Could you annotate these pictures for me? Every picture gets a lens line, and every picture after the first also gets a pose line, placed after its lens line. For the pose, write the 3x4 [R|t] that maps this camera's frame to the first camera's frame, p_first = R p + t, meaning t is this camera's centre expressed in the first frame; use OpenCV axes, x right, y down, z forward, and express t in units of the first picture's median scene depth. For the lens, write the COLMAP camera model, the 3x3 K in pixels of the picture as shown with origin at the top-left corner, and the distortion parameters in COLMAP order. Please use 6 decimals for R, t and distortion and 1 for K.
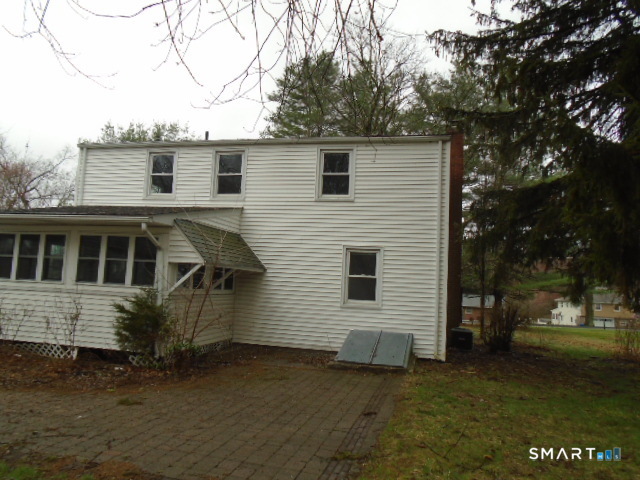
lens RADIAL K [[484.8, 0, 324.1], [0, 484.8, 240.6], [0, 0, 1]] dist [-0.024880, 0.014530]
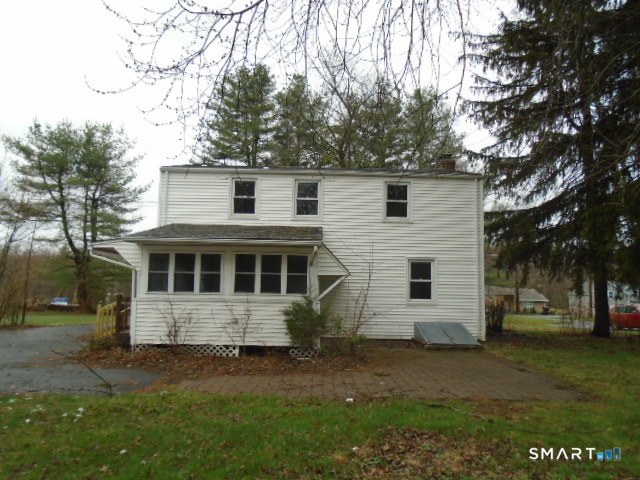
lens RADIAL K [[484.8, 0, 314.7], [0, 484.8, 238.9], [0, 0, 1]] dist [-0.024880, 0.014530]
pose [[0.970220, -0.006065, 0.242150, -0.515539], [0.005242, 0.999978, 0.004045, -0.045635], [-0.242169, -0.002656, 0.970230, -0.198108]]
